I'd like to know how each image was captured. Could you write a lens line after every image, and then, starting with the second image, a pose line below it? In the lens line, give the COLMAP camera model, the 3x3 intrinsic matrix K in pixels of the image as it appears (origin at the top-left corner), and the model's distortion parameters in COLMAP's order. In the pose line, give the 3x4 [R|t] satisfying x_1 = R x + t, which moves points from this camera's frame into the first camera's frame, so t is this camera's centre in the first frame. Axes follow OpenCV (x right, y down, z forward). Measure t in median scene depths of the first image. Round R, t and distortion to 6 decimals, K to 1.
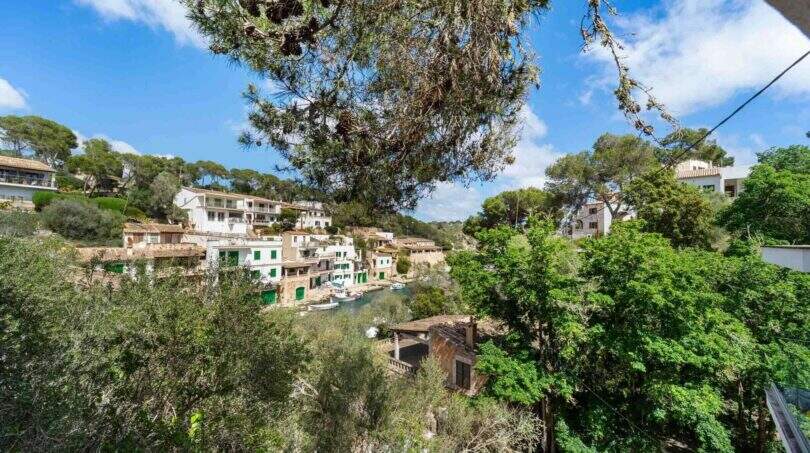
lens RADIAL K [[325.0, 0, 405.0], [0, 325.0, 226.5], [0, 0, 1]] dist [0.000435, -0.000659]
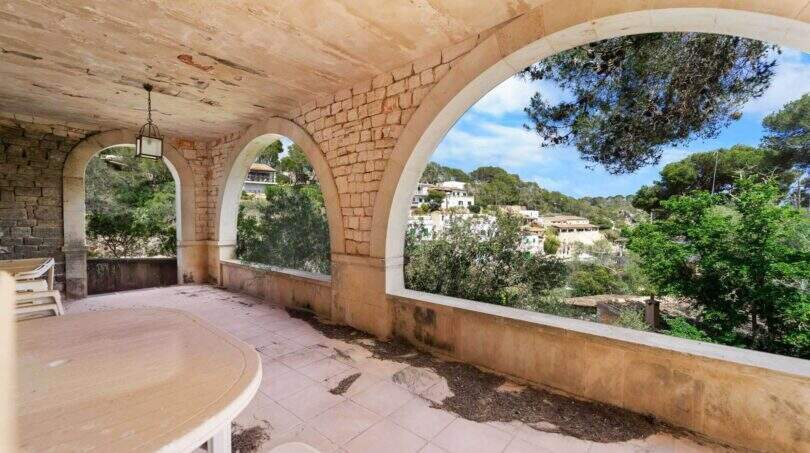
lens RADIAL K [[325.0, 0, 405.0], [0, 325.0, 226.5], [0, 0, 1]] dist [0.000435, -0.000659]
pose [[0.913943, -0.005382, -0.405807, -0.015550], [0.030034, 0.998067, 0.054405, 0.004302], [0.404730, -0.061912, 0.912338, -0.028412]]
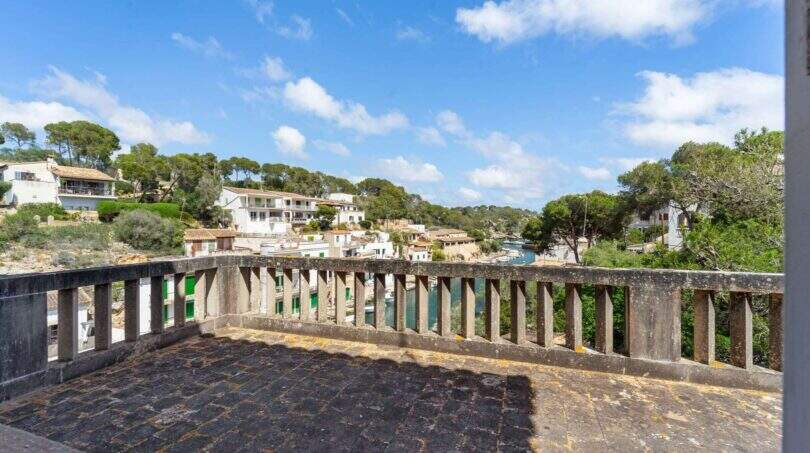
lens RADIAL K [[341.1, 0, 406.9], [0, 341.1, 223.2], [0, 0, 1]] dist [0.001035, -0.000211]
pose [[0.998644, -0.014561, -0.049981, -0.067899], [0.016379, 0.999212, 0.036165, -0.038953], [0.049415, -0.036935, 0.998095, -0.023552]]
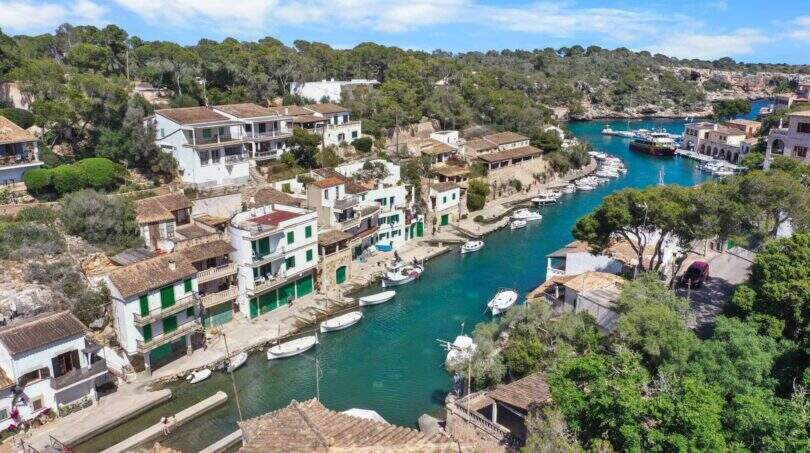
lens RADIAL K [[629.7, 0, 396.0], [0, 629.7, 225.3], [0, 0, 1]] dist [-0.023681, -0.002390]
pose [[0.993994, 0.013072, -0.108650, -0.040747], [0.018690, 0.957975, 0.286242, -0.253698], [0.107826, -0.286553, 0.951977, -0.251439]]
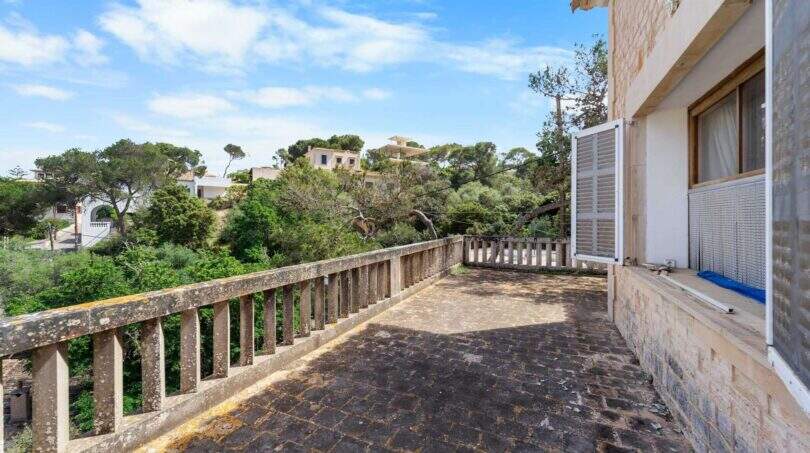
lens RADIAL K [[331.8, 0, 406.8], [0, 331.8, 218.3], [0, 0, 1]] dist [0.000375, -0.000156]
pose [[0.126183, -0.012972, 0.991922, -0.114109], [-0.041541, 0.998968, 0.018349, -0.039766], [-0.991137, -0.043521, 0.125514, 0.005430]]
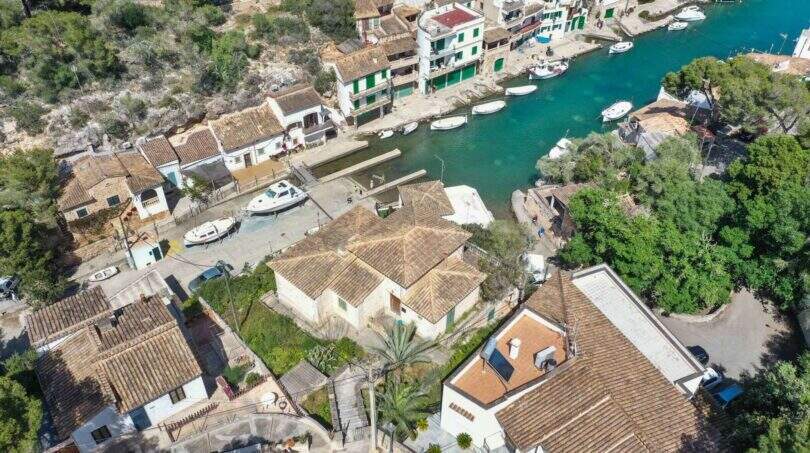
lens RADIAL K [[629.7, 0, 396.0], [0, 629.7, 225.3], [0, 0, 1]] dist [-0.023681, -0.002390]
pose [[0.902193, 0.274480, -0.332730, 0.118605], [0.022789, 0.739989, 0.672233, -0.570071], [0.430730, -0.614066, 0.661358, -0.517041]]
